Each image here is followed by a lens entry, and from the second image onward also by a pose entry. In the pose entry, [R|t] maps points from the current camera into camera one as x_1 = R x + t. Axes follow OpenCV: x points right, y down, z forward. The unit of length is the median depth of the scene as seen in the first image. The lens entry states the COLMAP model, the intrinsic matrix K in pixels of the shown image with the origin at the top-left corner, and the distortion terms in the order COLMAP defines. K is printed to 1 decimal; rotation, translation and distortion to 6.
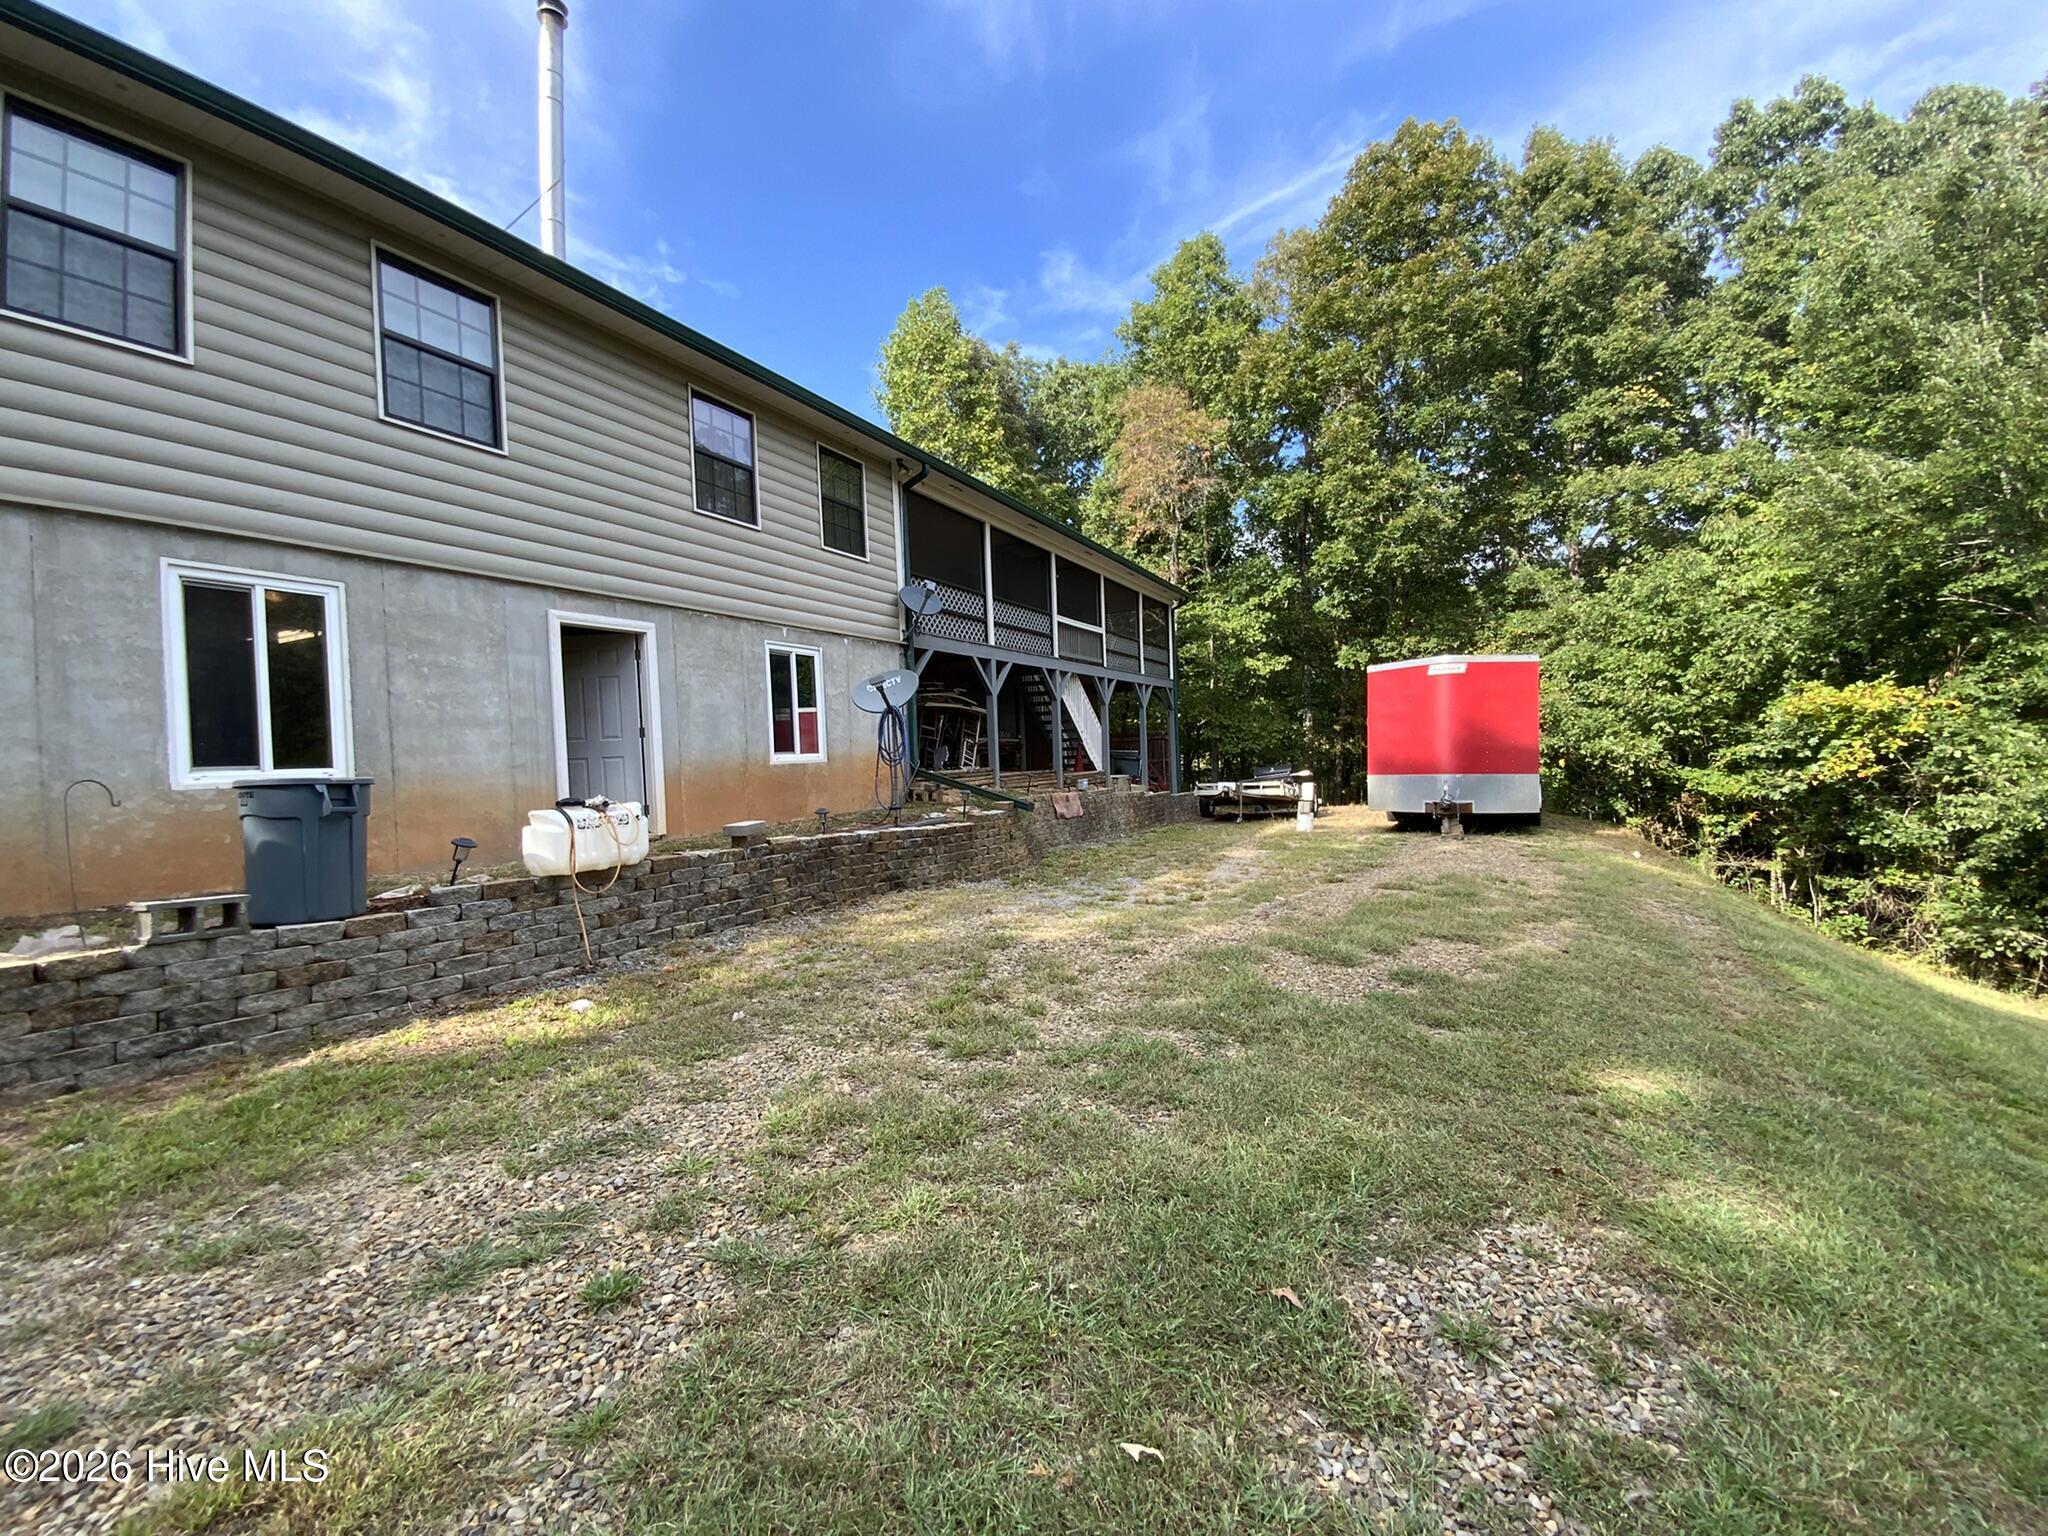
lens RADIAL K [[824.4, 0, 1022.5], [0, 824.4, 770.3], [0, 0, 1]] dist [0.023578, -0.020672]
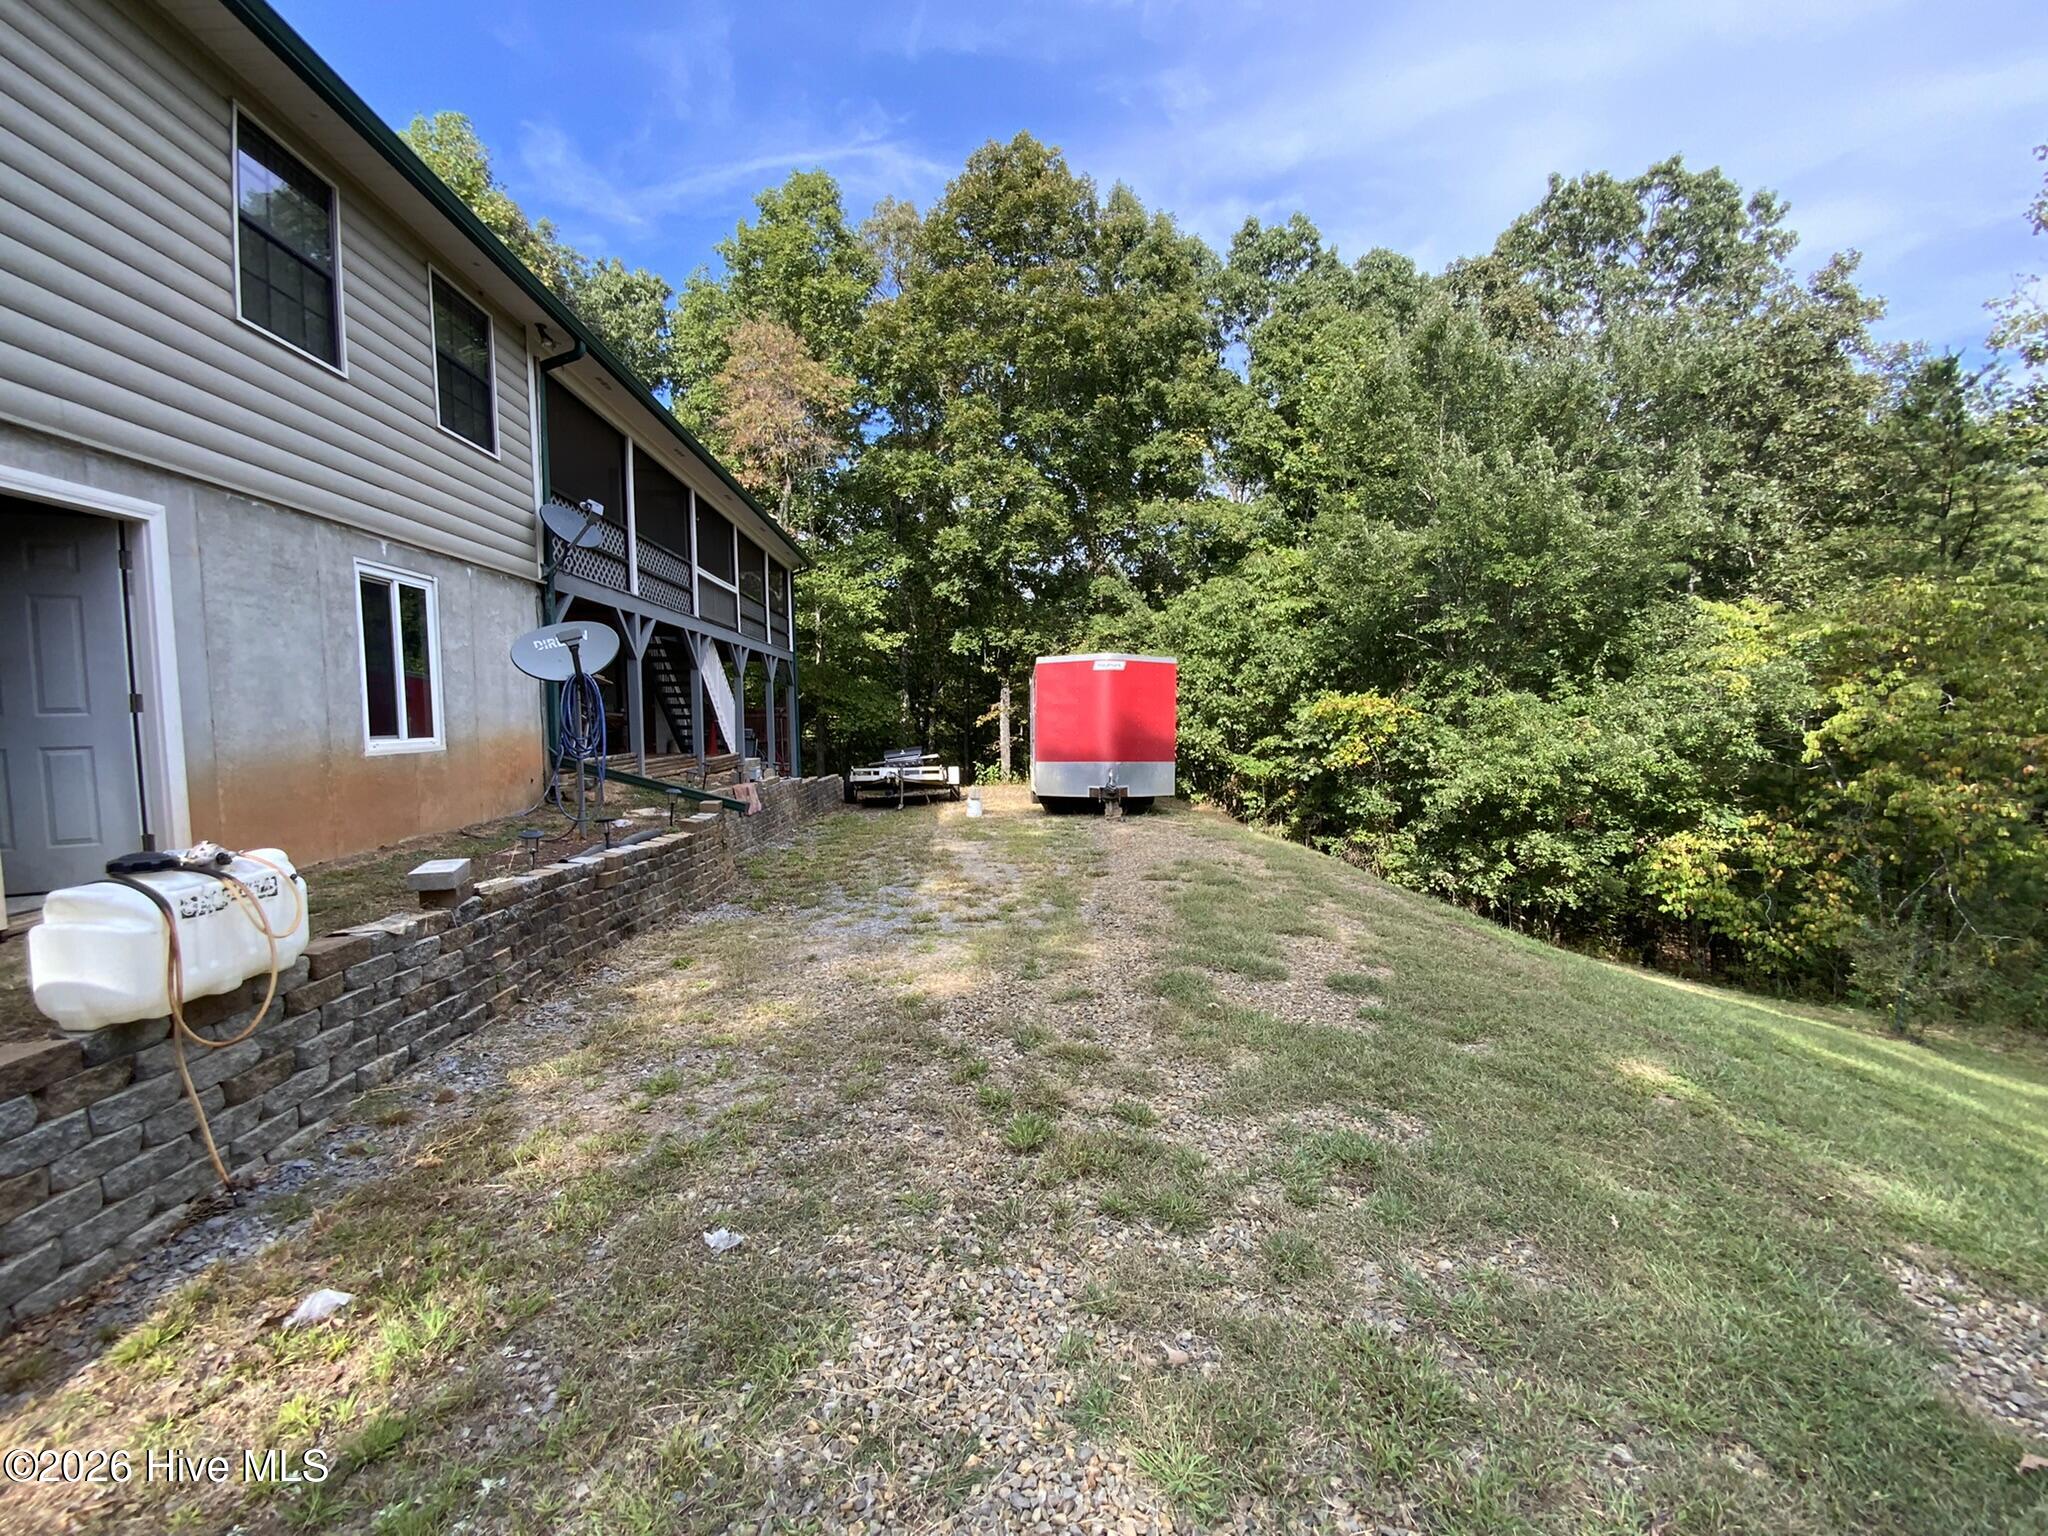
lens RADIAL K [[829.4, 0, 1019.9], [0, 829.4, 770.8], [0, 0, 1]] dist [0.002824, -0.010480]
pose [[0.847637, -0.006402, 0.530537, -0.166296], [-0.011418, 0.999475, 0.030305, -0.015590], [-0.530453, -0.031745, 0.847120, 0.150141]]
